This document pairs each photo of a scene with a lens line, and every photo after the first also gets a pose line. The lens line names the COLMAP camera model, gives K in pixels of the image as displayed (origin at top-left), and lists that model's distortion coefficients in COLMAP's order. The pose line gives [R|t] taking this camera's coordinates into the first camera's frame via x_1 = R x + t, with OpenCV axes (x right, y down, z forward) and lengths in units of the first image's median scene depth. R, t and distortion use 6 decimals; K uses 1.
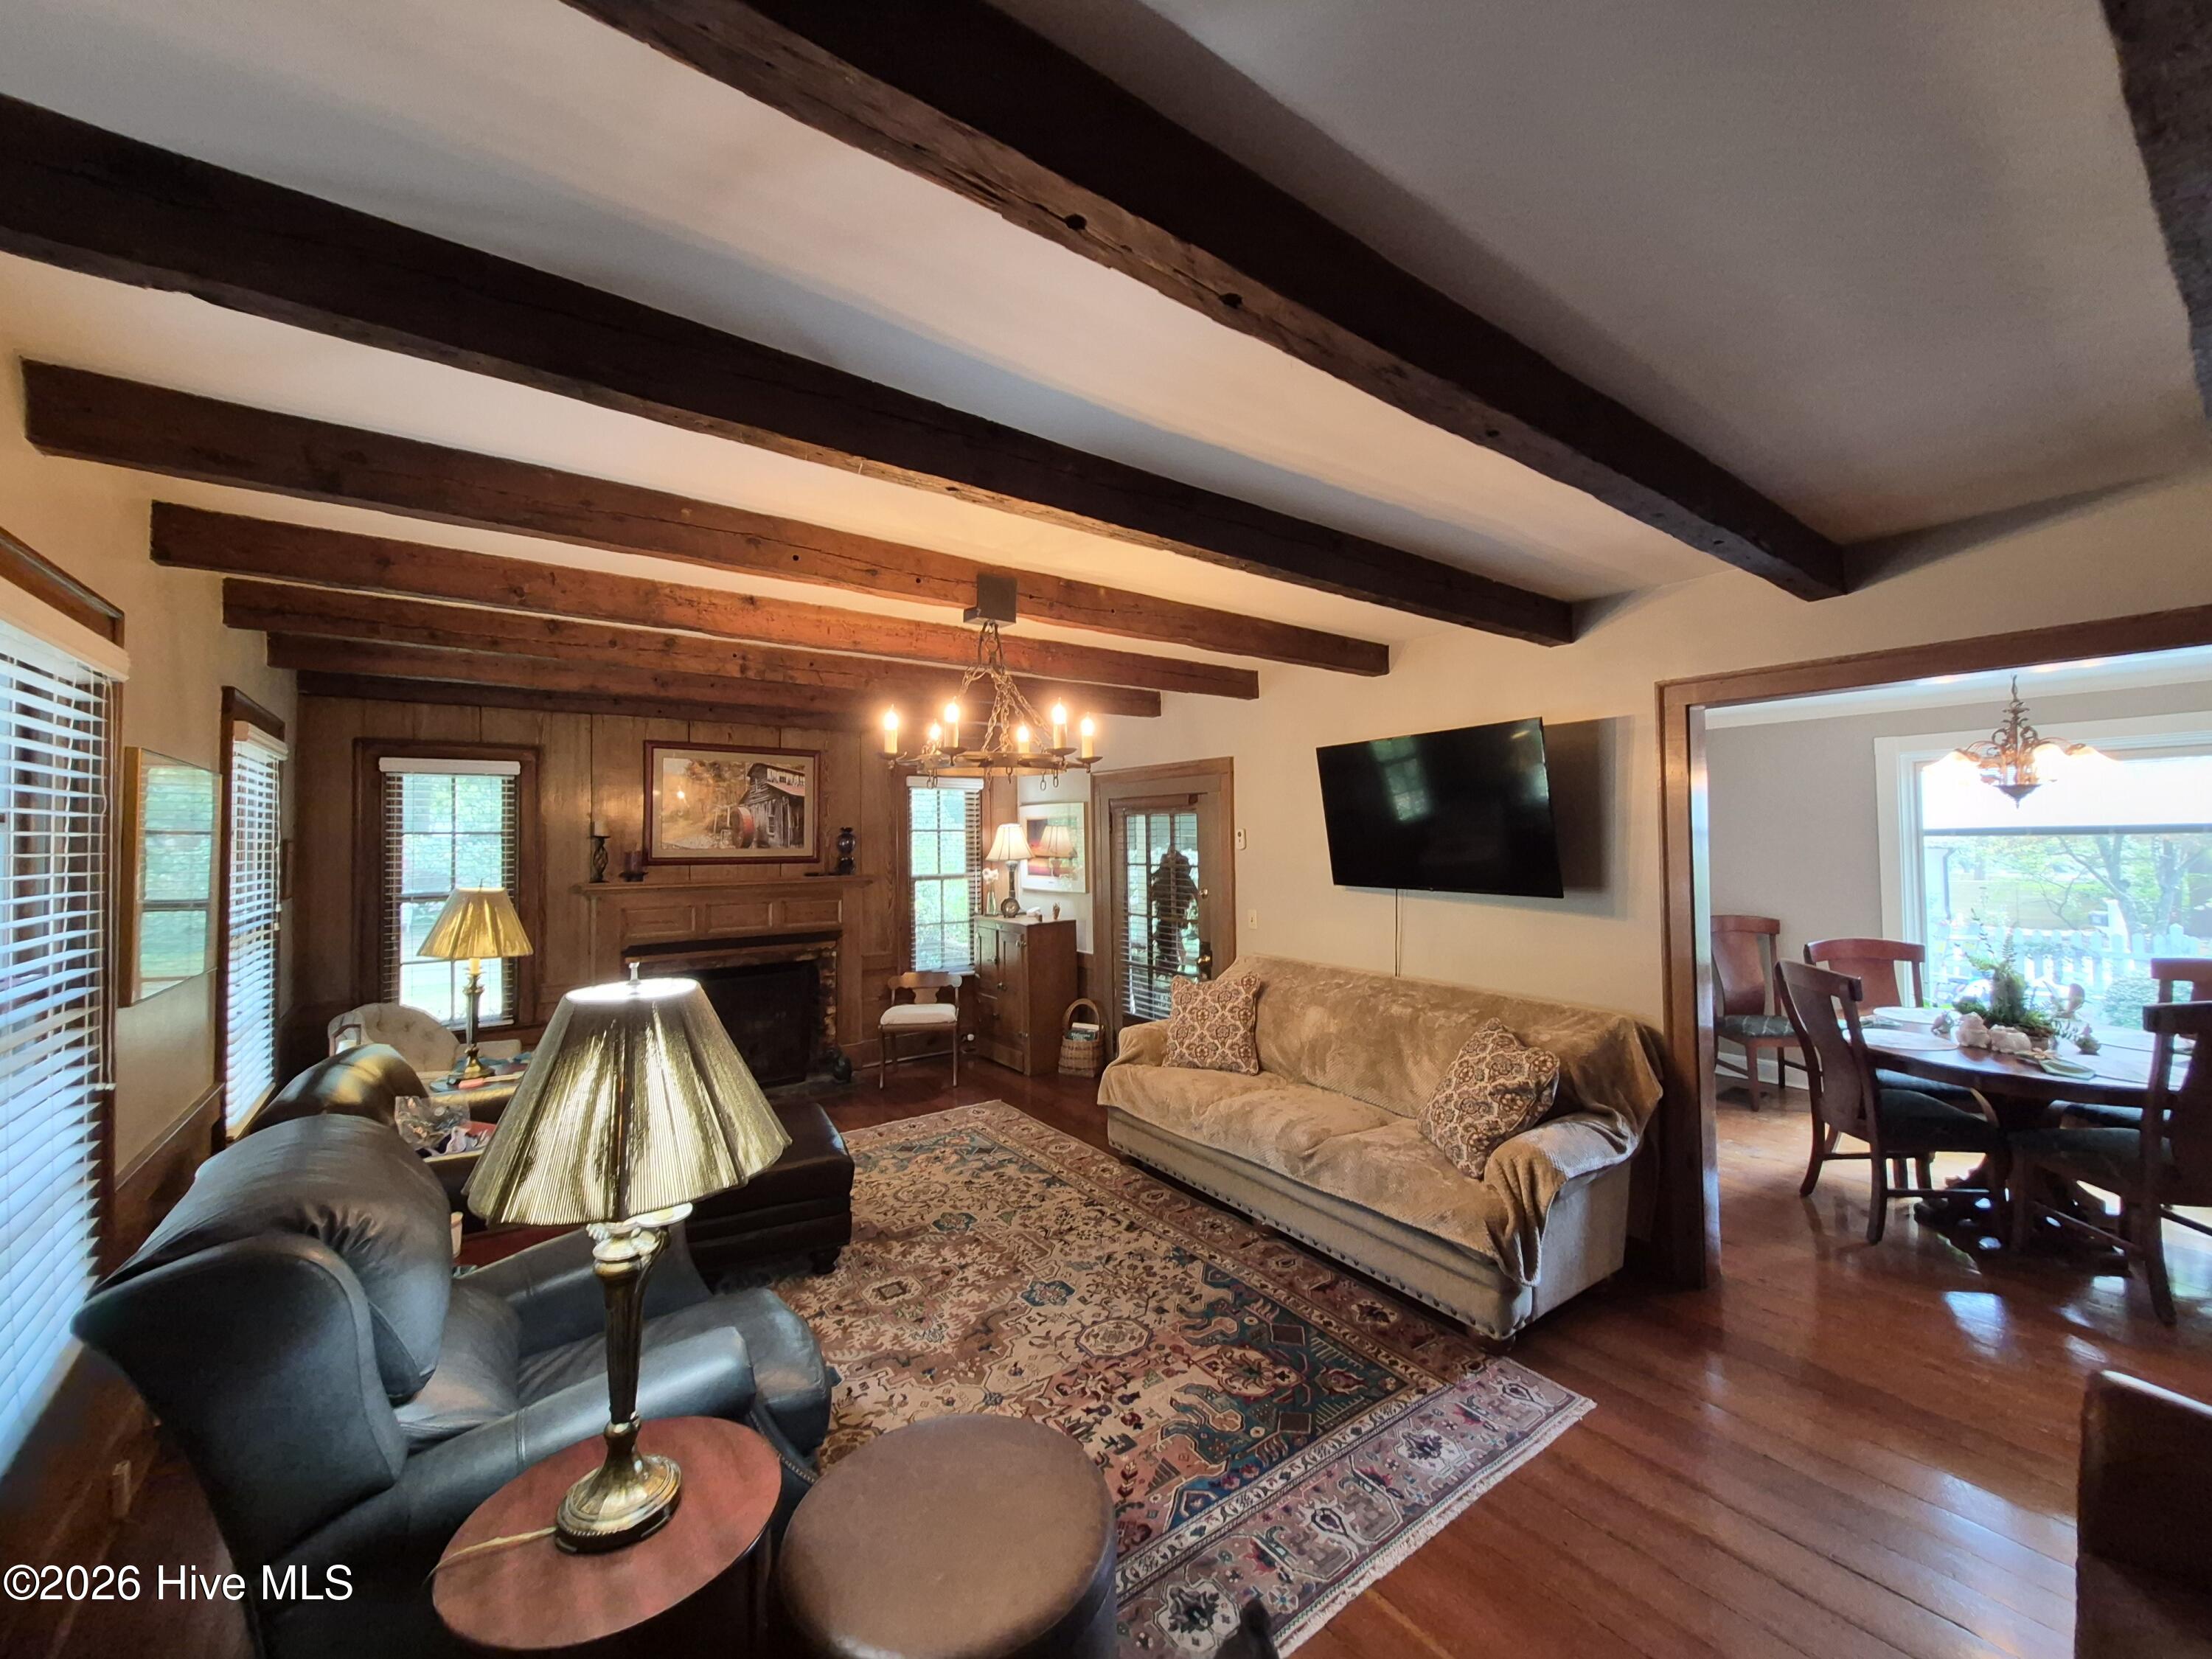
lens RADIAL K [[876.8, 0, 1119.7], [0, 876.8, 816.8], [0, 0, 1]] dist [0.003249, -0.000341]
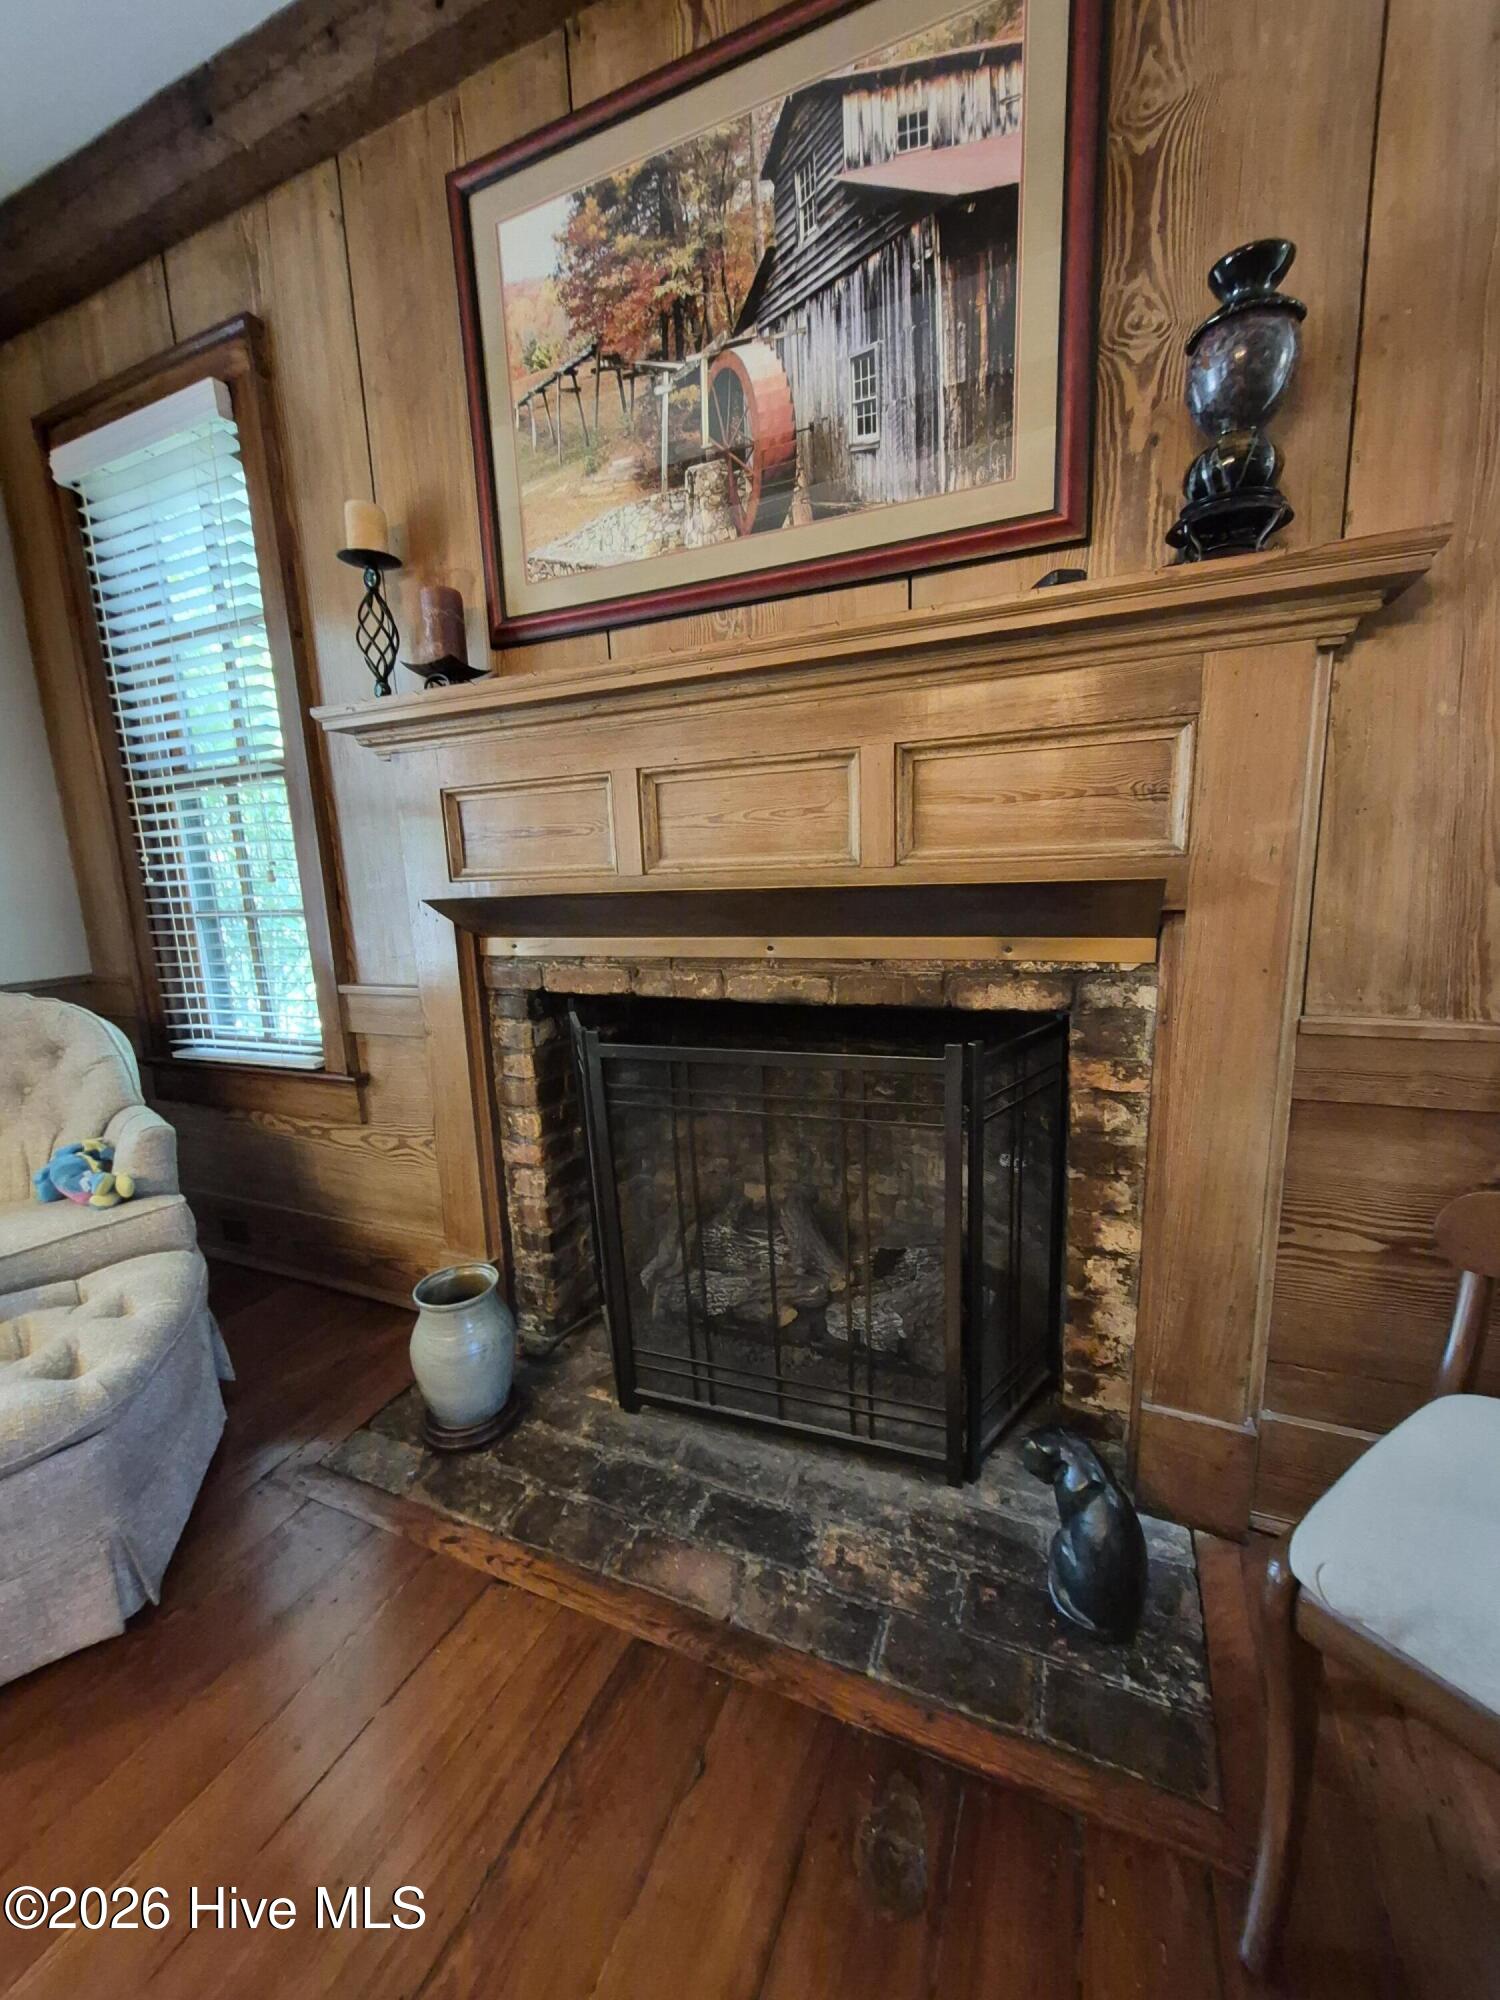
lens RADIAL K [[792.8, 0, 759.9], [0, 792.8, 1012.9], [0, 0, 1]] dist [0.003249, -0.000341]
pose [[0.492143, 0.149696, -0.857546, -0.359109], [0.053935, 0.977967, 0.201671, 0.202824], [0.868842, -0.145503, 0.473226, 1.442584]]
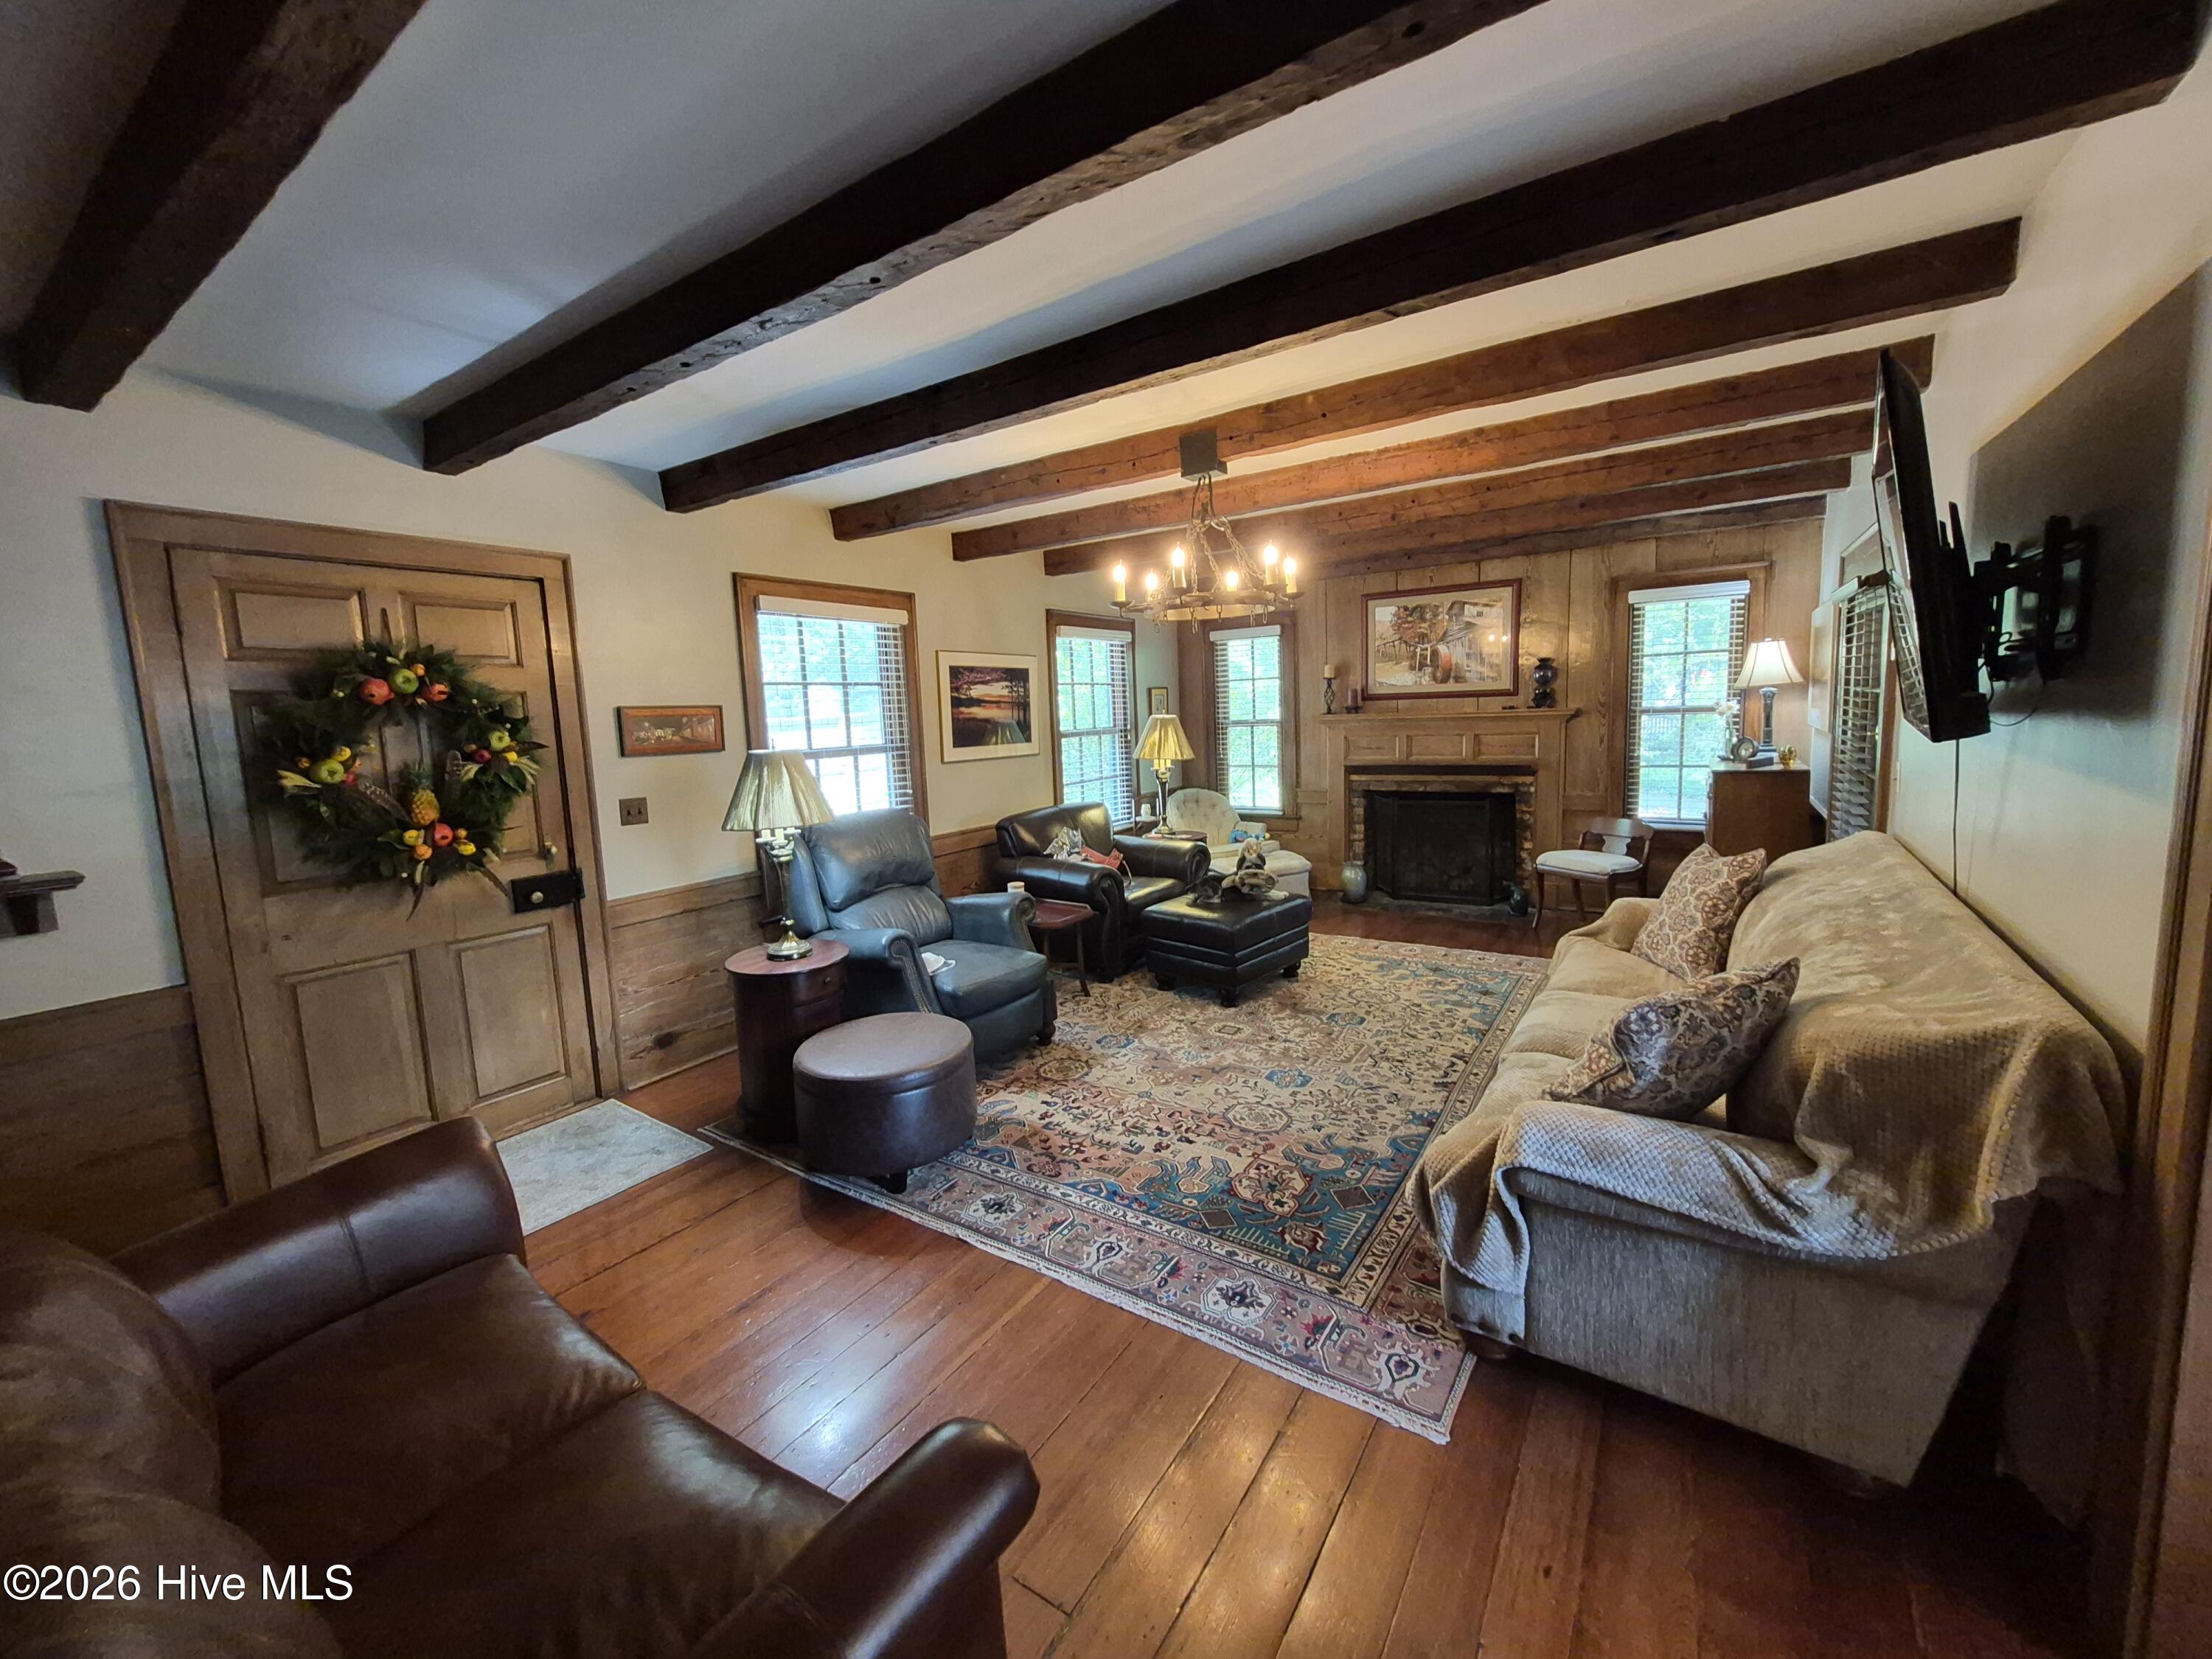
lens RADIAL K [[876.8, 0, 1105.6], [0, 876.8, 817.4], [0, 0, 1]] dist [0.003249, -0.000341]
pose [[0.323921, 0.112561, -0.939364, 0.776582], [0.060556, 0.988394, 0.139318, 0.038376], [0.944144, -0.102012, 0.313345, 0.417413]]
